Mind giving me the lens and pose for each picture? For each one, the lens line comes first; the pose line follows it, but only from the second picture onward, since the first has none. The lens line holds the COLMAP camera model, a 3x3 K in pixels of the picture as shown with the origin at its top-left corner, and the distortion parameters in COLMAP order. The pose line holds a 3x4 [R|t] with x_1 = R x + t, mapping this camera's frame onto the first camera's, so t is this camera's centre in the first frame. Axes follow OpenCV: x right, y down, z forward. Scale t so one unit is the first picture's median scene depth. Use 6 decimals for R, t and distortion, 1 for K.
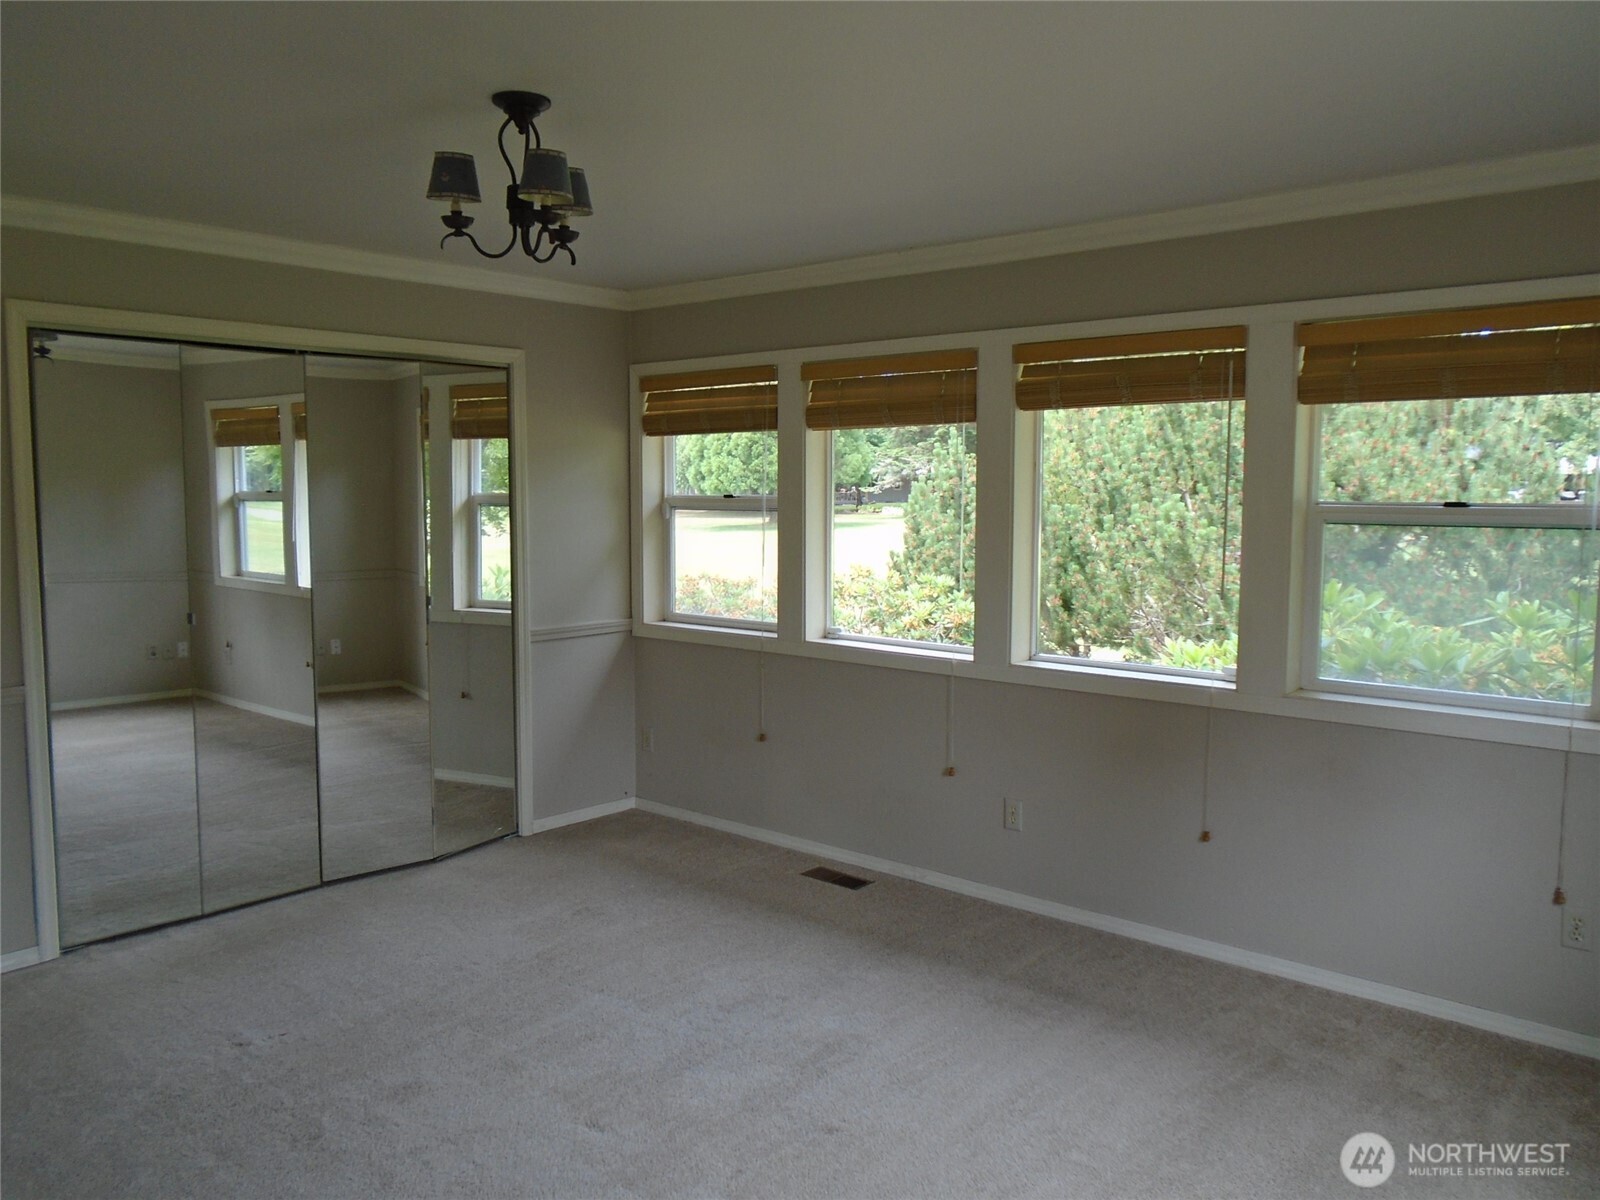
lens RADIAL K [[1218.6, 0, 809.4], [0, 1218.6, 599.7], [0, 0, 1]] dist [0.002531, 0.003034]
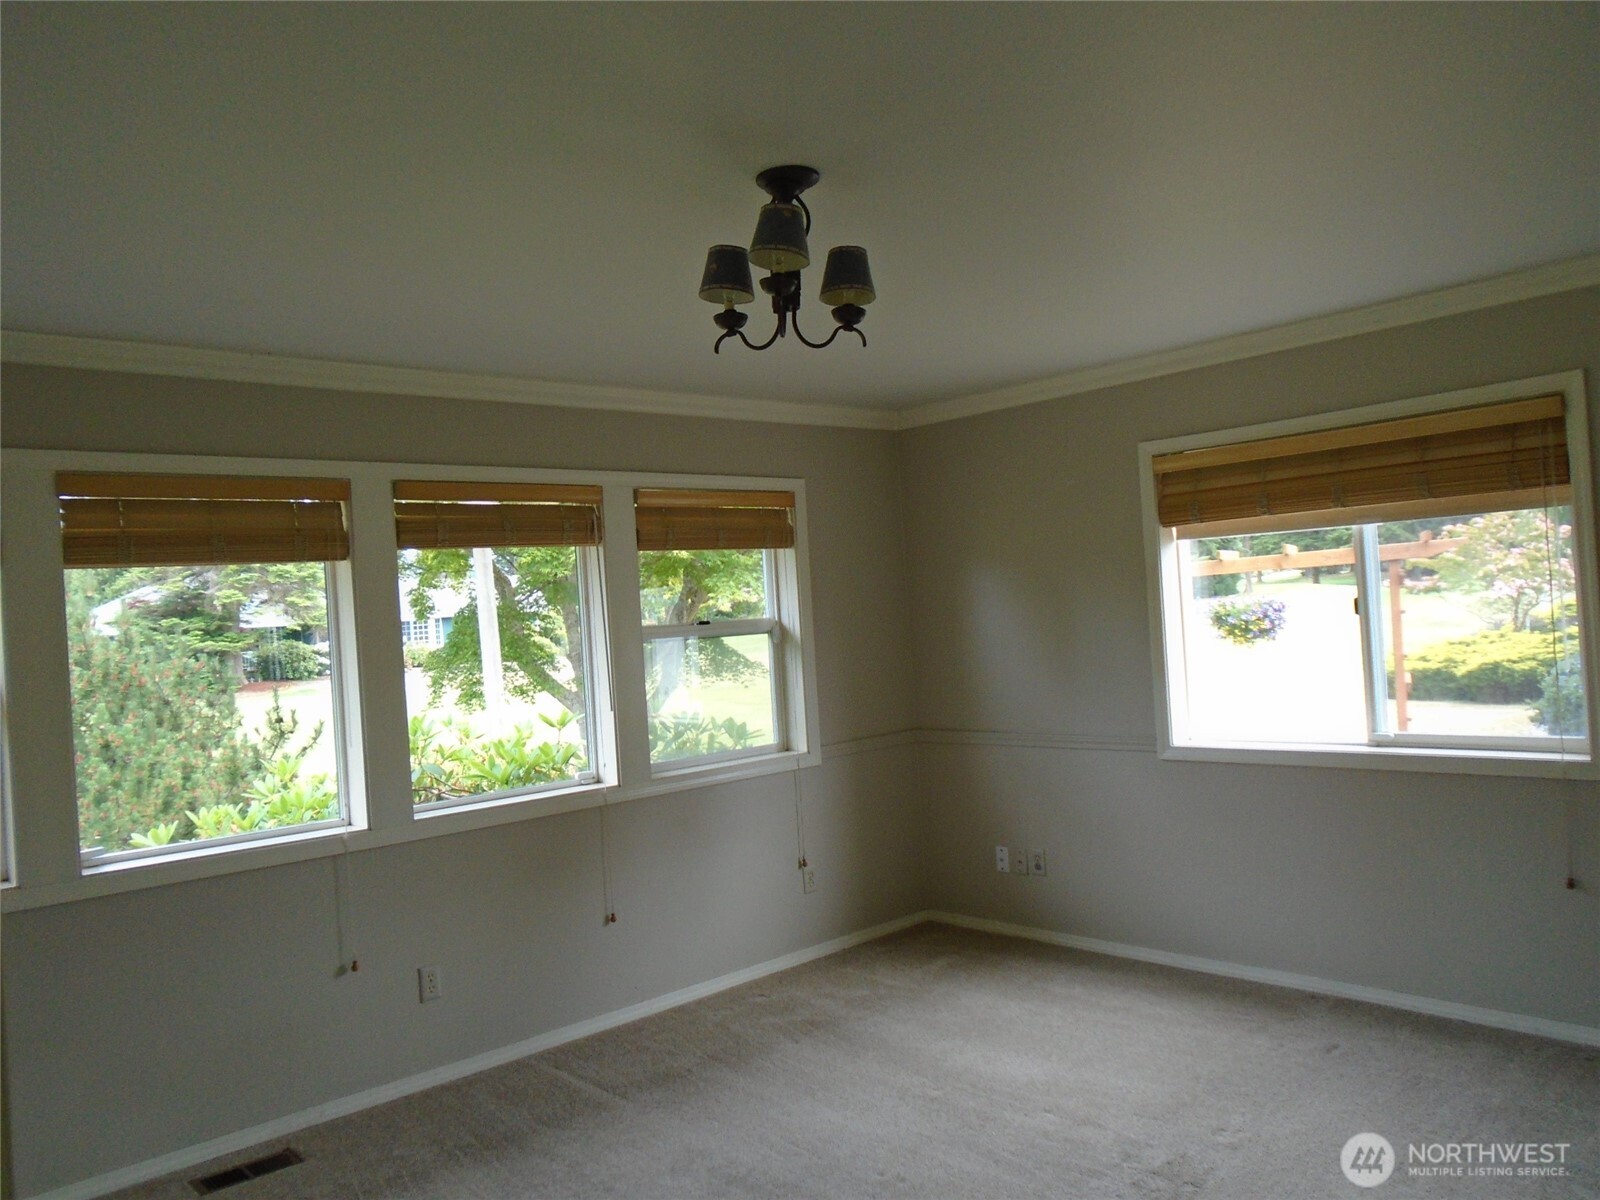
lens RADIAL K [[1218.6, 0, 809.4], [0, 1218.6, 599.7], [0, 0, 1]] dist [0.002531, 0.003034]
pose [[0.110188, -0.004561, 0.993900, -0.828411], [0.151397, 0.988397, -0.012249, -0.063509], [-0.982312, 0.151823, 0.109600, 0.666279]]
